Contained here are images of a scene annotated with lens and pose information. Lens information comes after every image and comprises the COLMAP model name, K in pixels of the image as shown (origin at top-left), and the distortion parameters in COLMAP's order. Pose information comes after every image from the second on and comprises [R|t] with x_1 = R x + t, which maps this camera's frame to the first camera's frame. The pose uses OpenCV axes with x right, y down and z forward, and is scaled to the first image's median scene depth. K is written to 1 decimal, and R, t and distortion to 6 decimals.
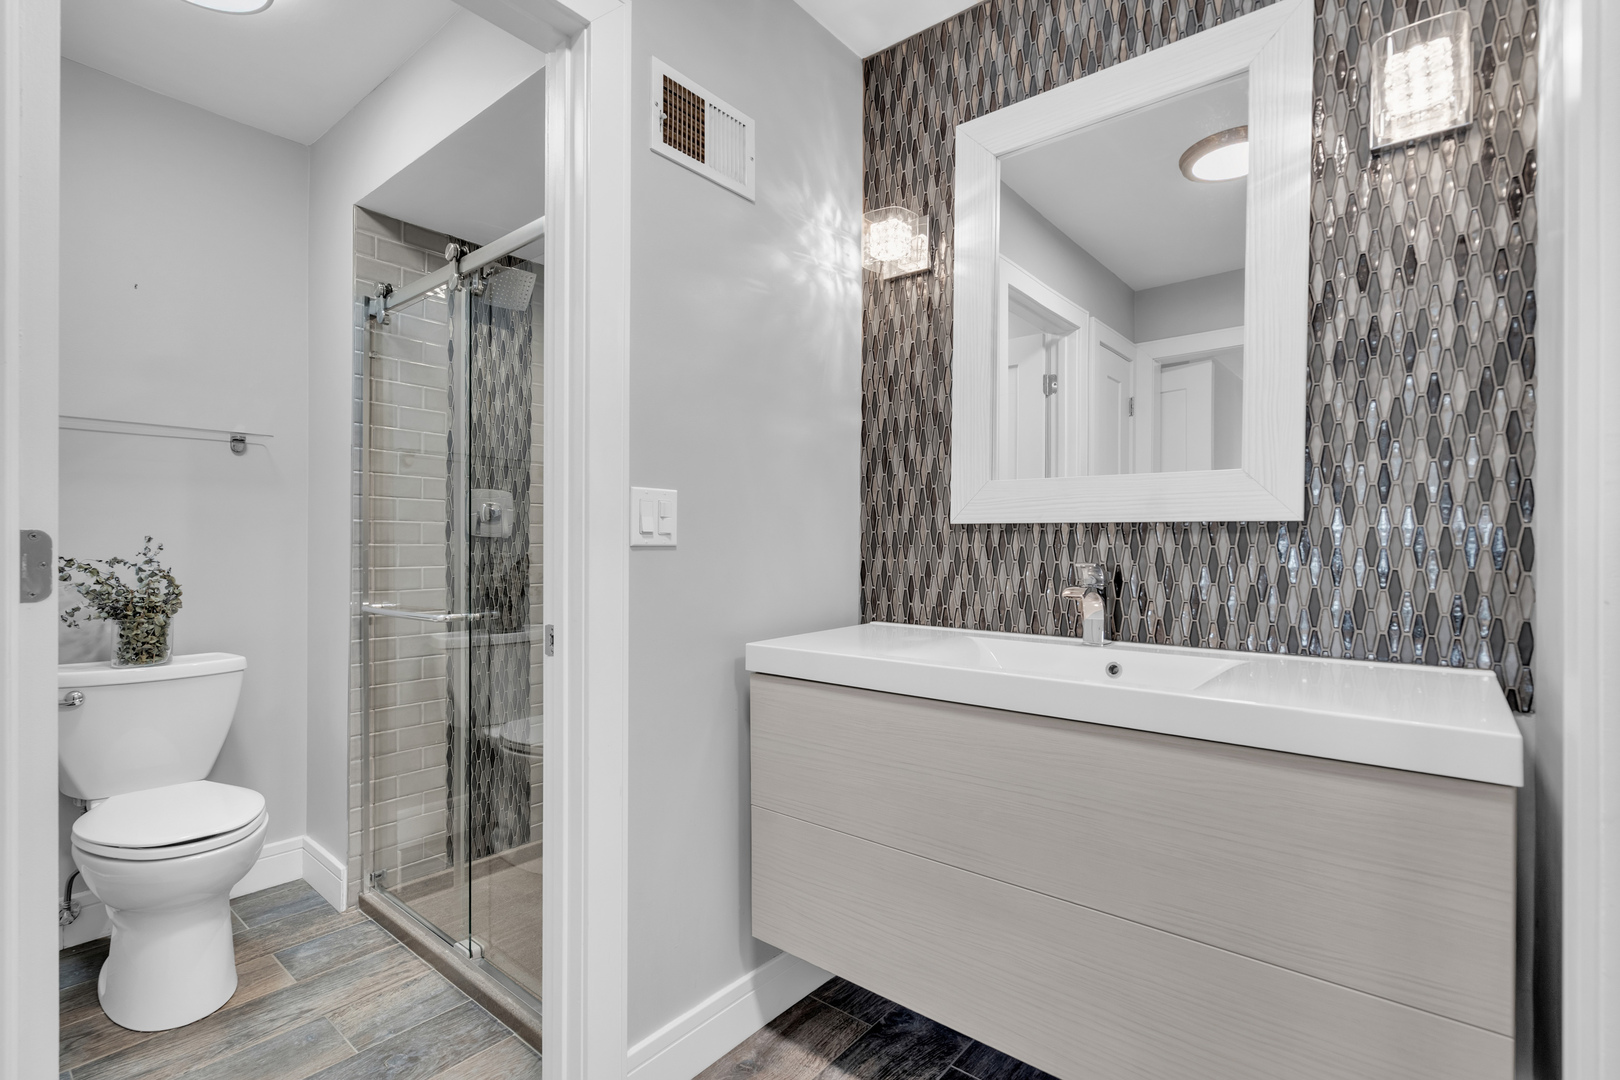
lens RADIAL K [[756.6, 0, 812.0], [0, 756.6, 551.2], [0, 0, 1]] dist [-0.002270, 0.001408]
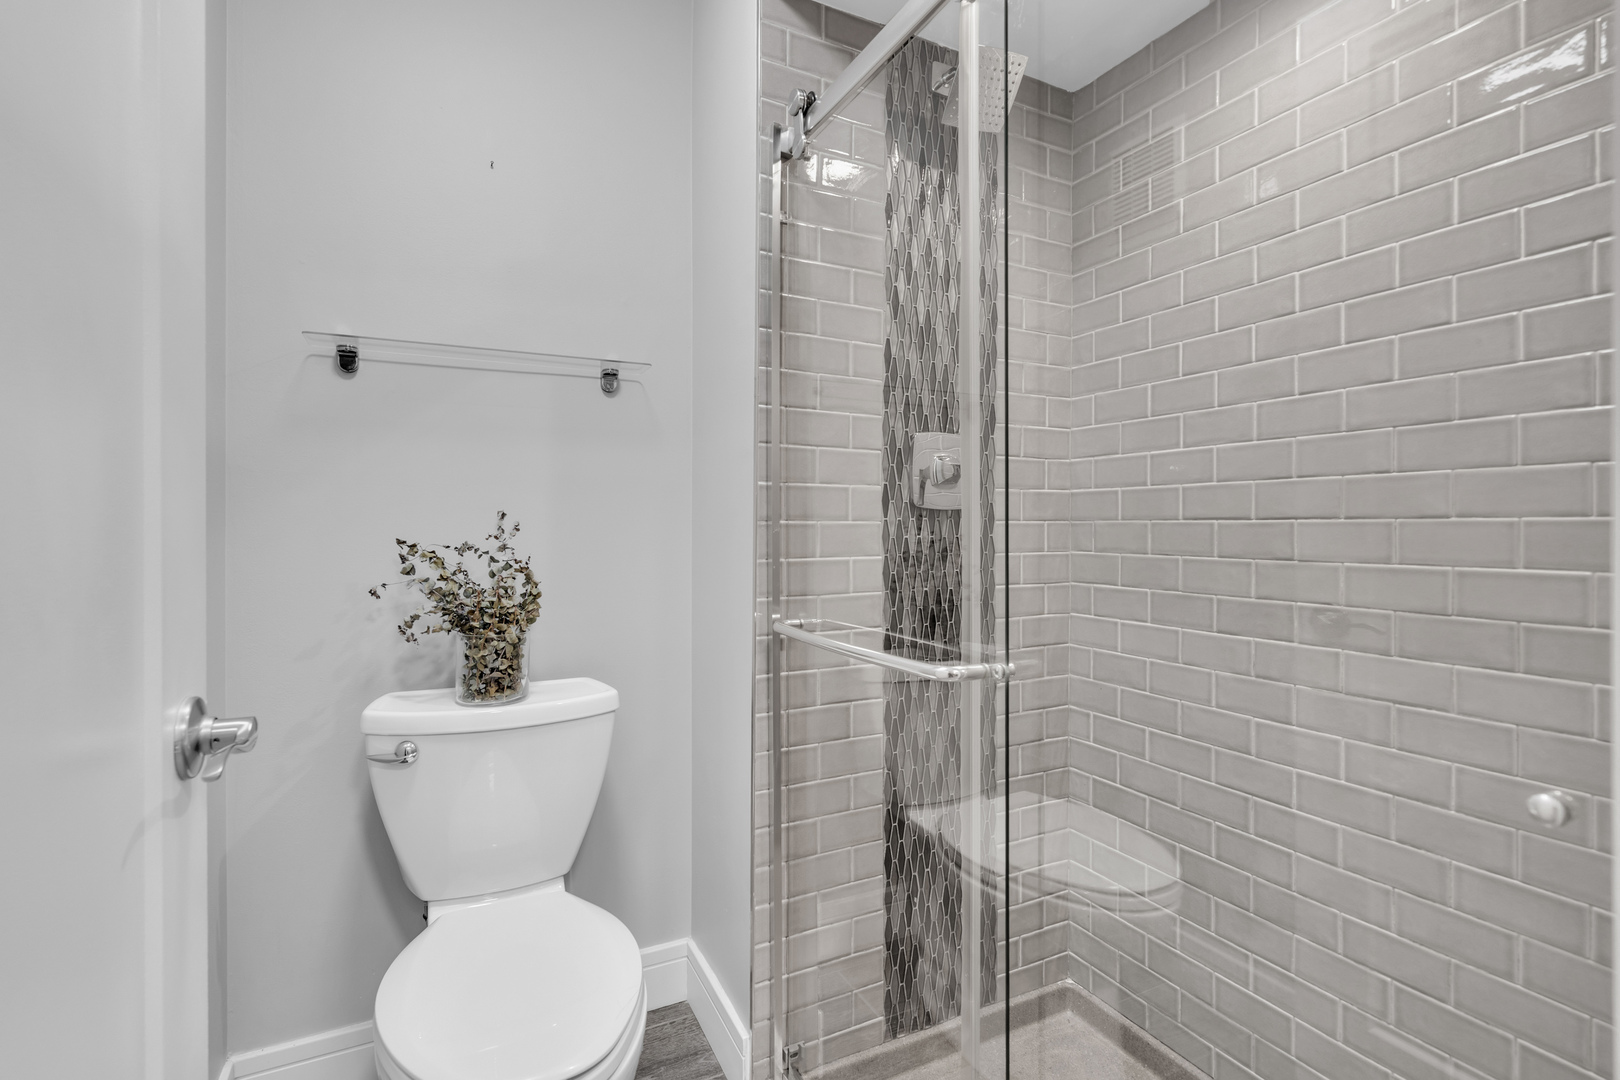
lens RADIAL K [[756.6, 0, 810.1], [0, 756.6, 531.9], [0, 0, 1]] dist [-0.002270, 0.001408]
pose [[0.918037, -0.002334, -0.396487, -0.342862], [0.001693, 0.999997, -0.001965, 0.000919], [0.396491, 0.001133, 0.918038, 0.474545]]
